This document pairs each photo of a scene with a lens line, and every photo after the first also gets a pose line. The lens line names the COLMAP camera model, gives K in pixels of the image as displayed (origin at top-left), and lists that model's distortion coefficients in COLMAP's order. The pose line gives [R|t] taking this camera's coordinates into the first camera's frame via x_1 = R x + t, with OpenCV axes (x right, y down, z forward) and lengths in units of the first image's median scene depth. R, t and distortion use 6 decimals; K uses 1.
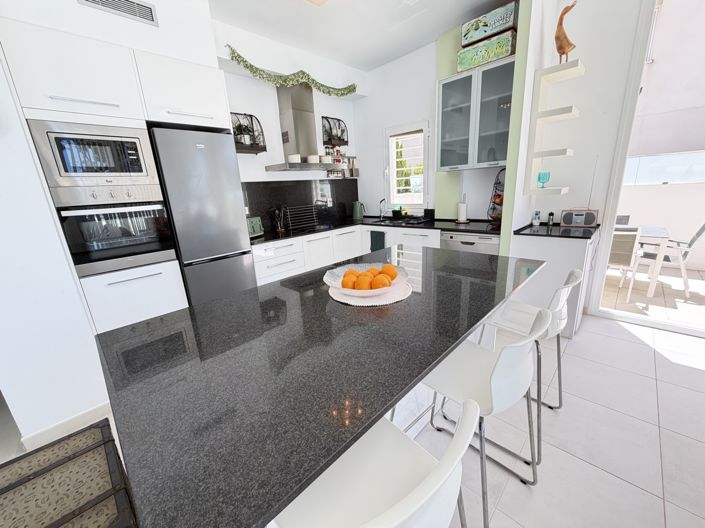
lens RADIAL K [[280.9, 0, 352.6], [0, 280.9, 265.2], [0, 0, 1]] dist [0.002287, -0.000308]
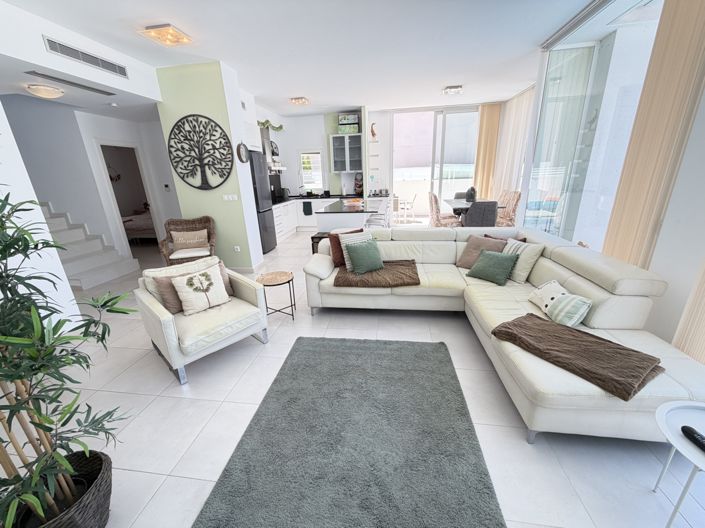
lens RADIAL K [[280.9, 0, 352.6], [0, 280.9, 265.2], [0, 0, 1]] dist [0.002287, -0.000308]
pose [[0.803654, -0.155996, 0.574287, -1.091586], [0.145578, 0.987245, 0.064449, 0.307574], [-0.577016, 0.031809, 0.816113, -1.019856]]
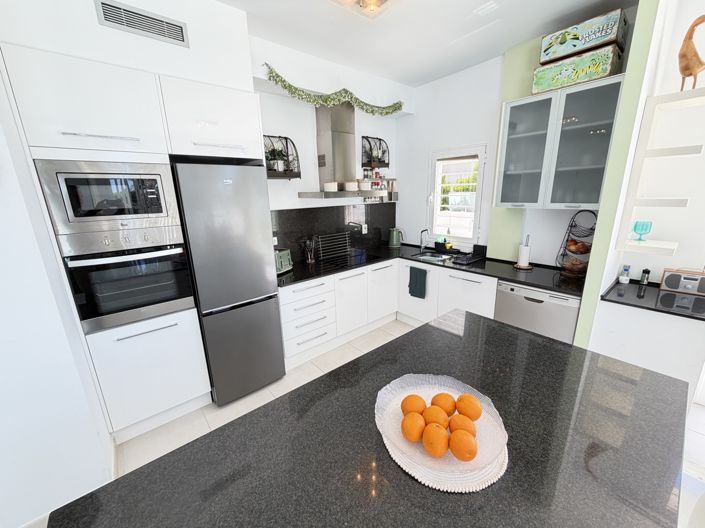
lens RADIAL K [[280.9, 0, 352.6], [0, 280.9, 265.2], [0, 0, 1]] dist [0.002287, -0.000308]
pose [[0.994954, 0.055497, -0.083581, -0.054322], [-0.056221, 0.998398, -0.006341, -0.140676], [0.083095, 0.011008, 0.996481, 0.129317]]
